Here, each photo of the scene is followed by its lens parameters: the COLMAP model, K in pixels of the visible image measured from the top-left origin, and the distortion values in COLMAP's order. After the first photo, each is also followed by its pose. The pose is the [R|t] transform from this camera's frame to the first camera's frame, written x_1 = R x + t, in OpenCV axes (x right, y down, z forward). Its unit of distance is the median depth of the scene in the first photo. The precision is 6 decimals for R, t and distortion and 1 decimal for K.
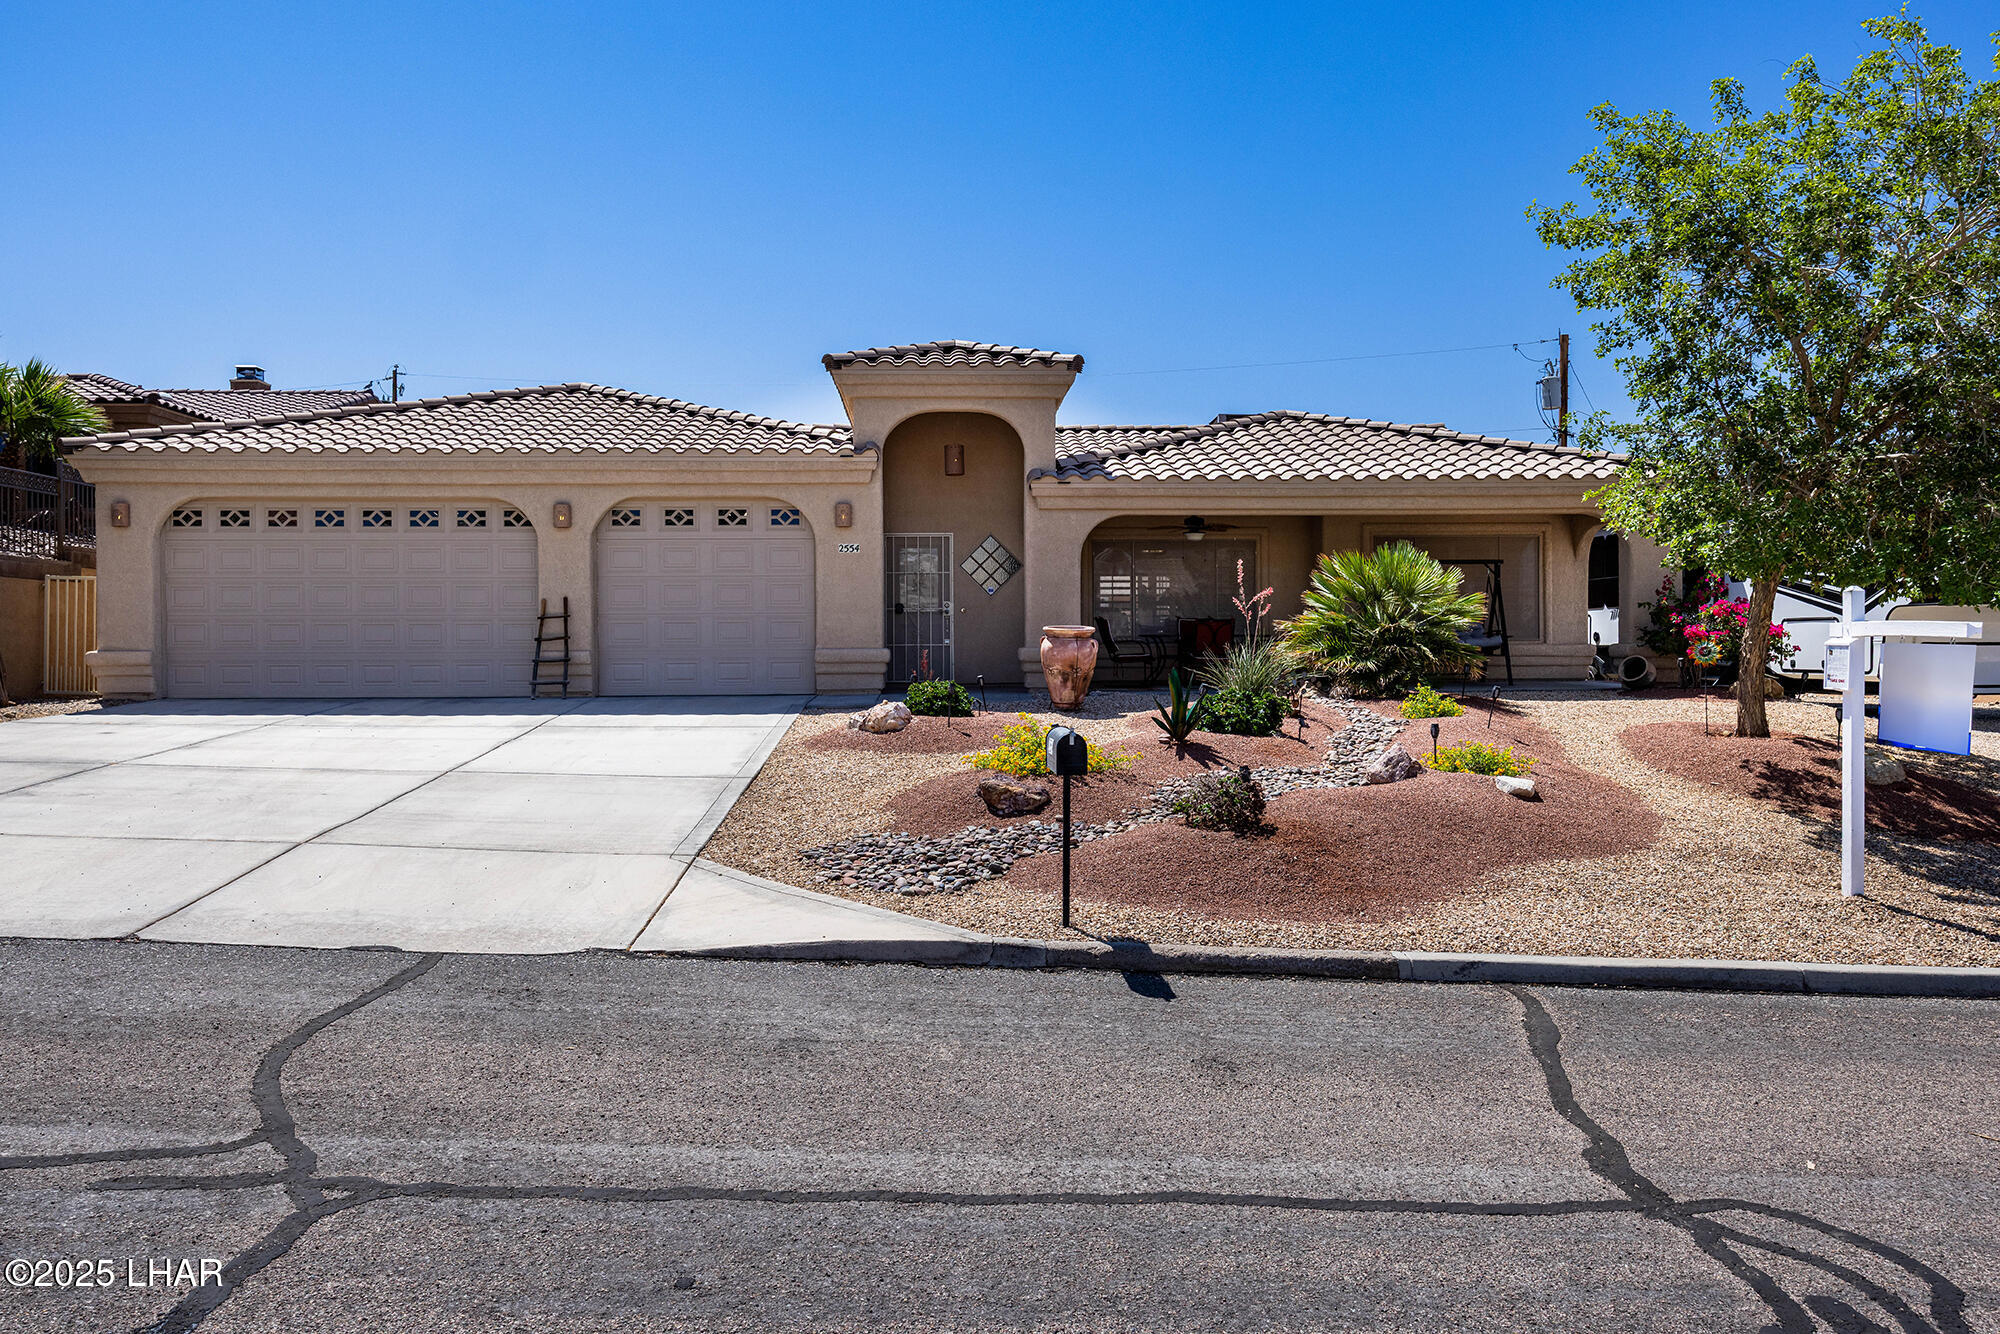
lens RADIAL K [[1447.9, 0, 997.4], [0, 1447.9, 665.8], [0, 0, 1]] dist [-0.001522, -0.001239]
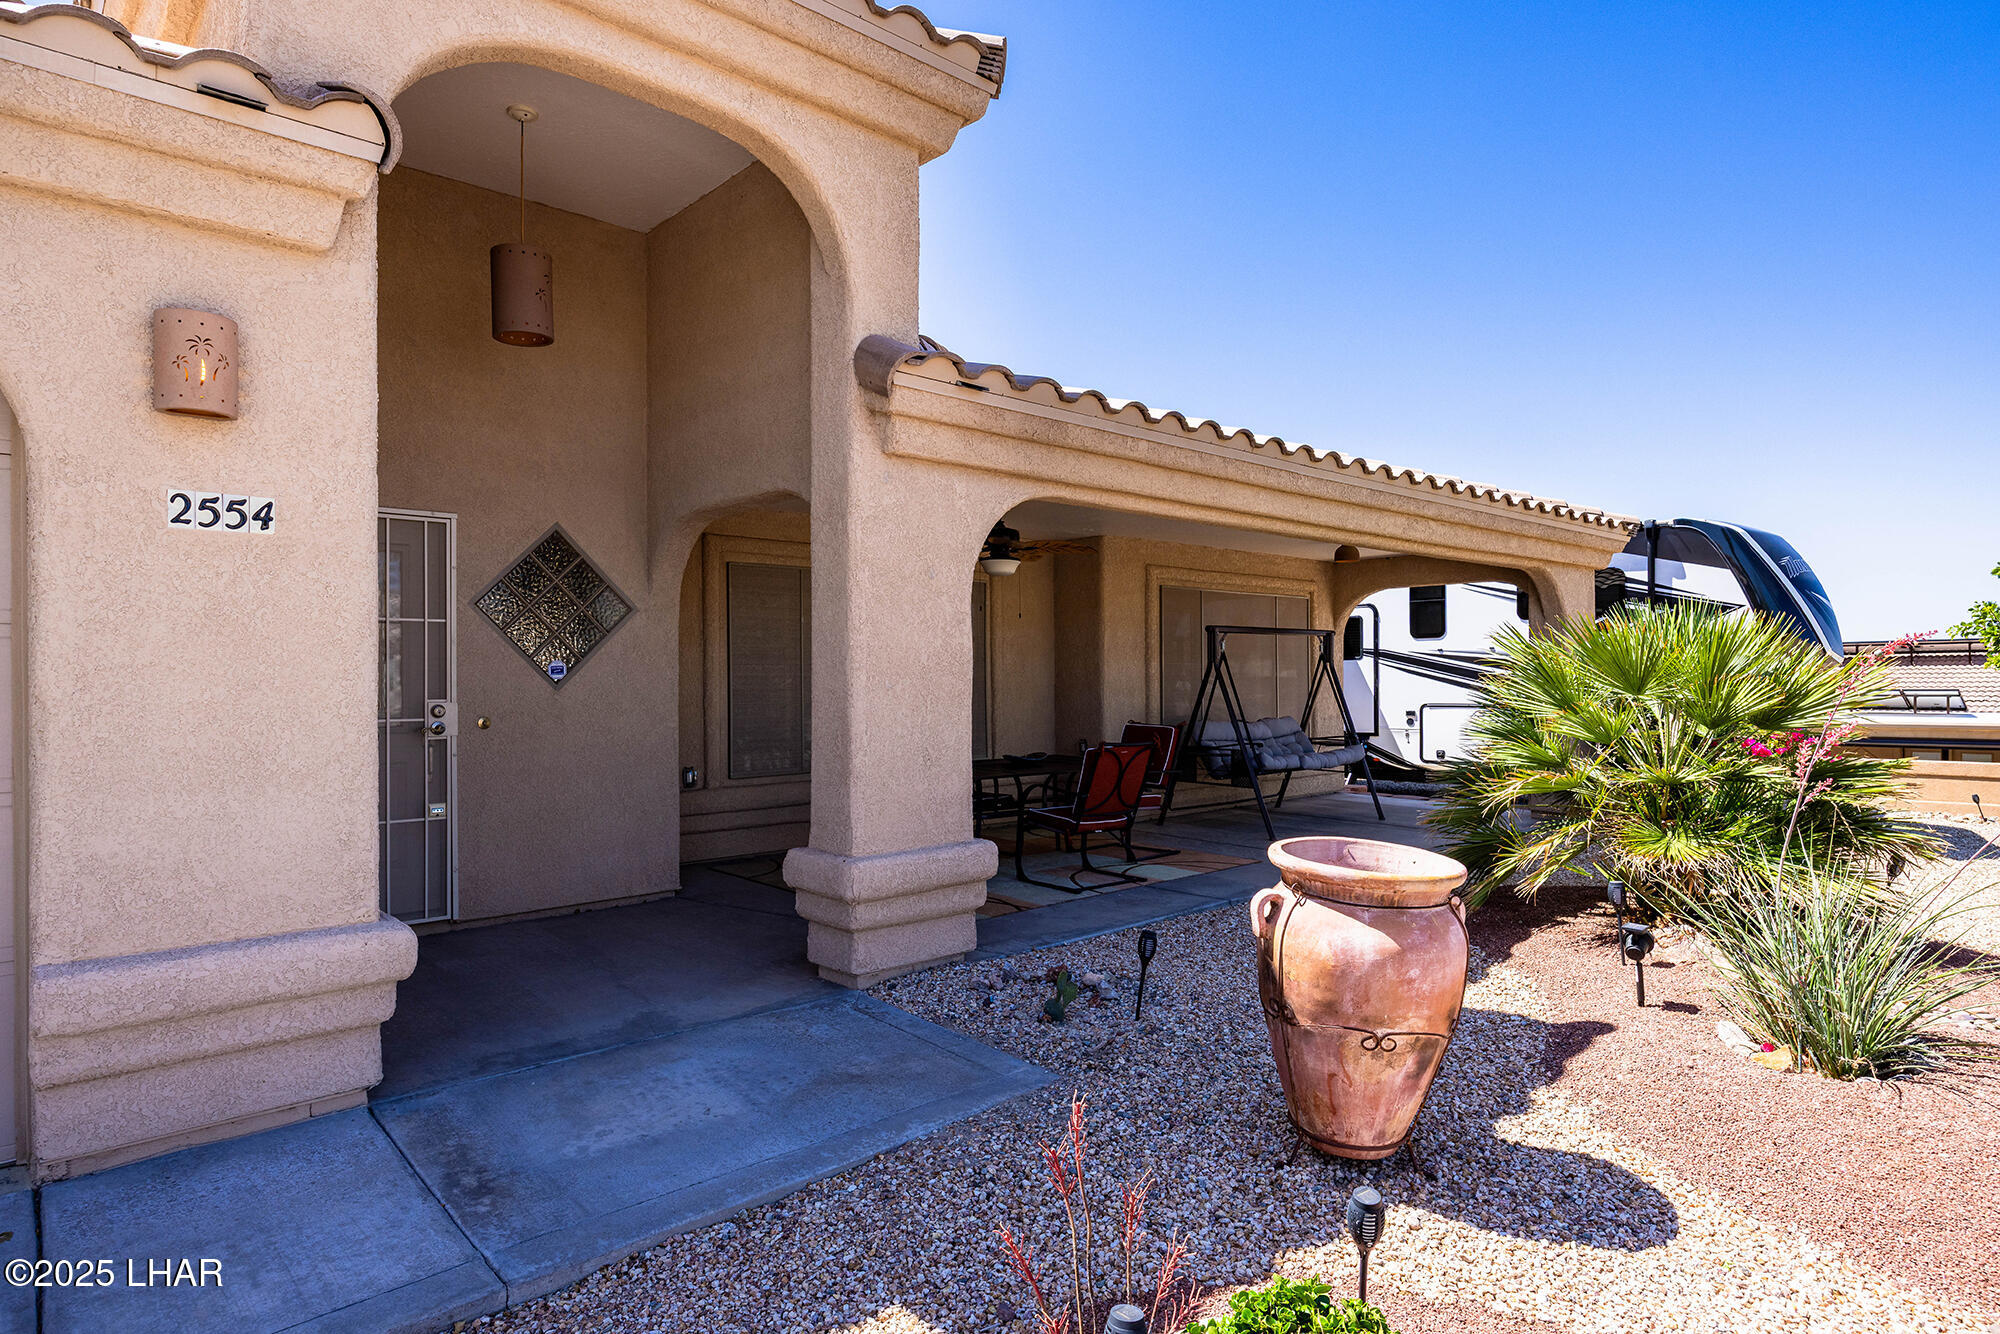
lens RADIAL K [[1116.7, 0, 1000.9], [0, 1116.7, 671.1], [0, 0, 1]] dist [-0.001839, 0.000033]
pose [[0.763526, 0.006054, 0.645749, -0.122399], [0.005818, 0.999851, -0.016252, -0.052208], [-0.645751, 0.016166, 0.763377, 0.784374]]
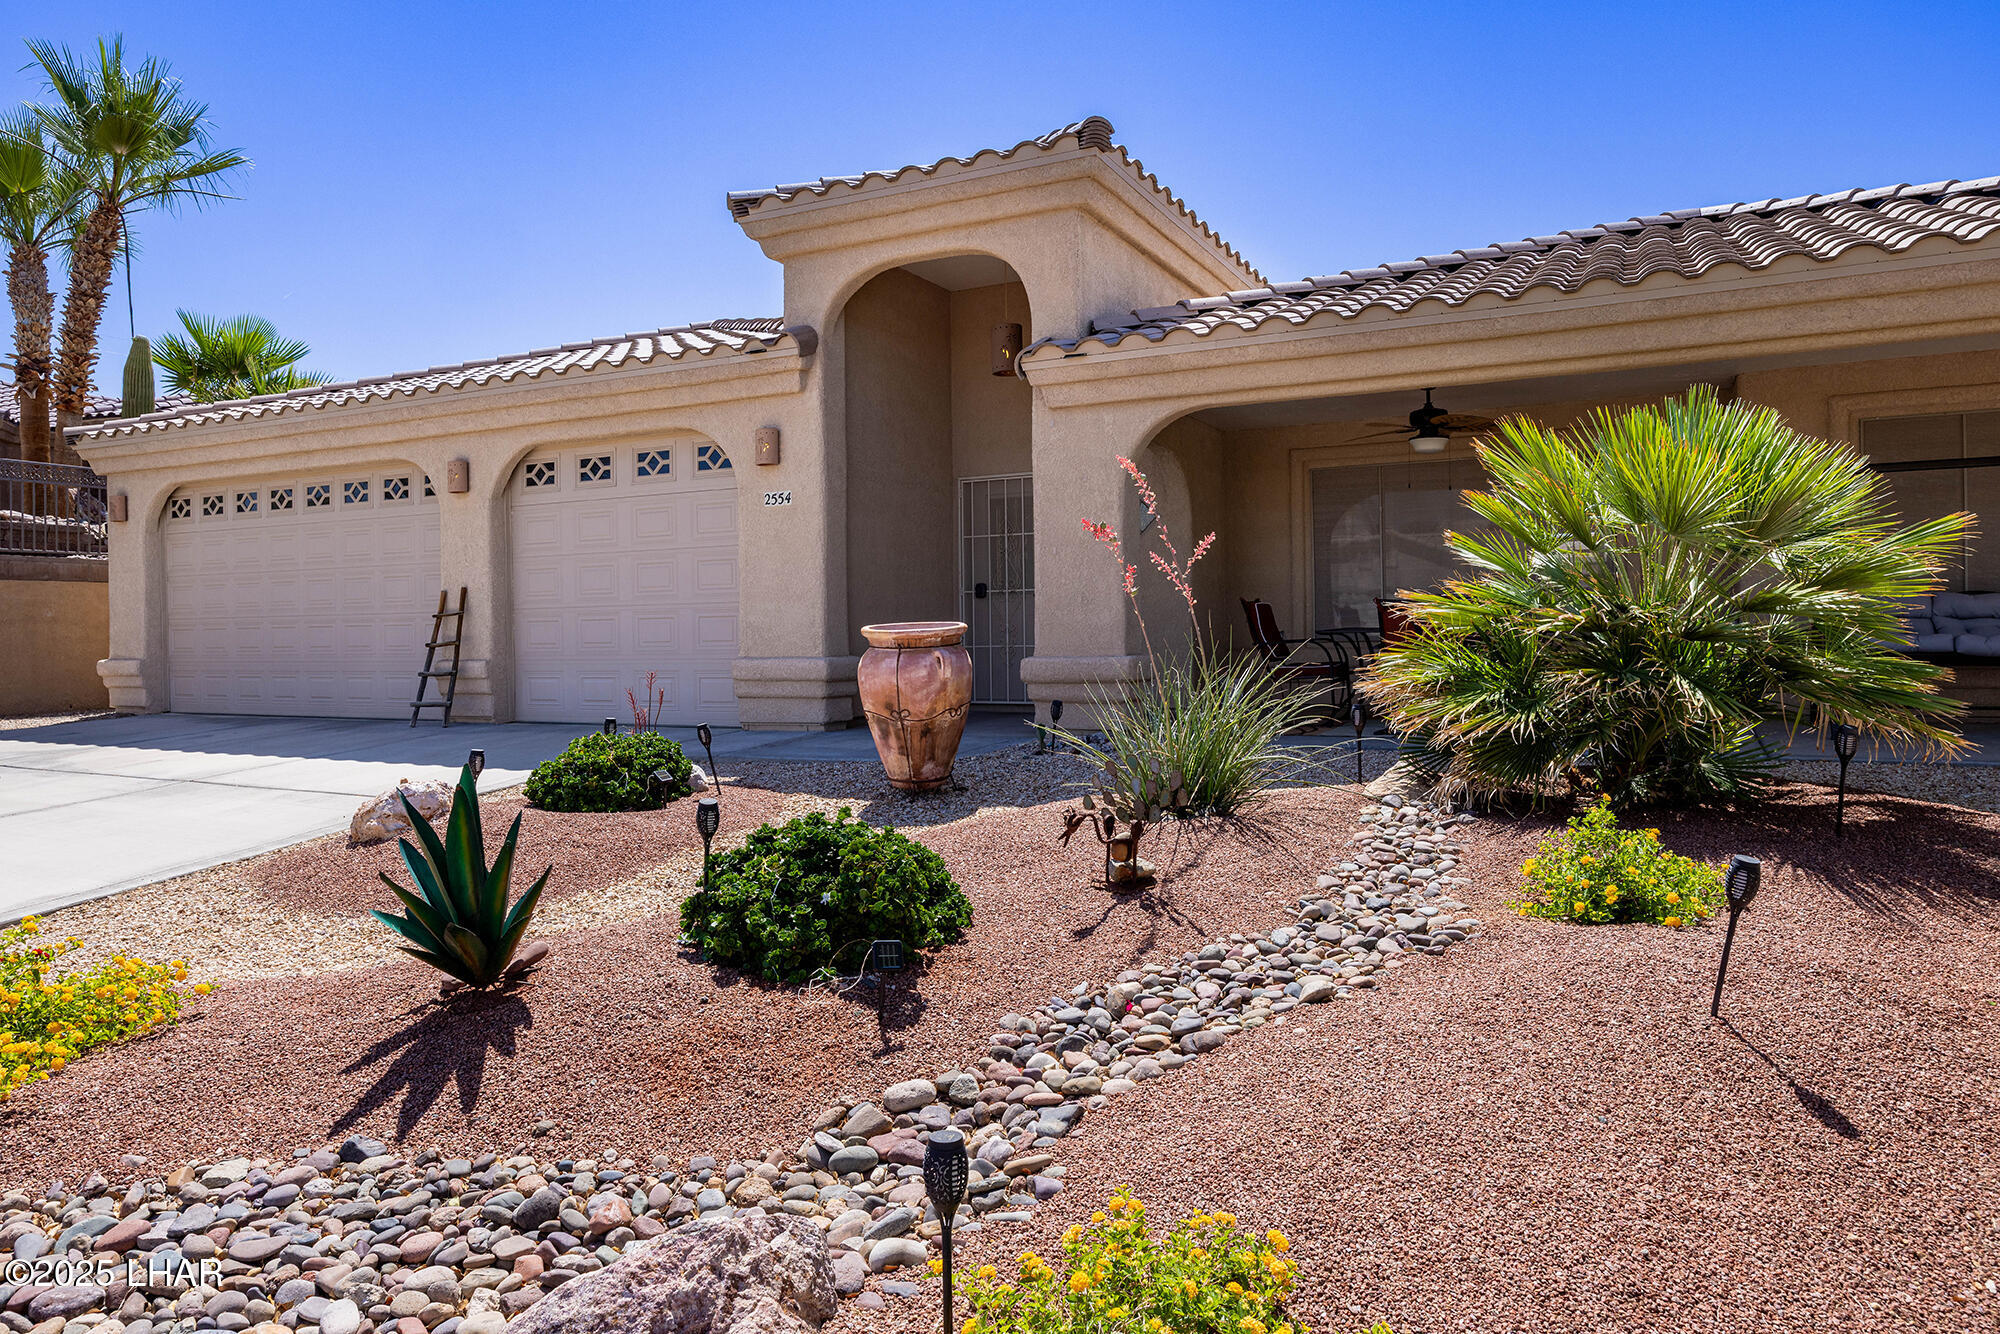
lens RADIAL K [[1316.0, 0, 1004.5], [0, 1316.0, 650.1], [0, 0, 1]] dist [-0.002297, 0.000546]
pose [[0.863863, 0.000345, -0.503727, 0.271879], [0.002865, 0.999980, 0.005598, -0.018261], [0.503719, -0.006279, 0.863845, 0.555457]]
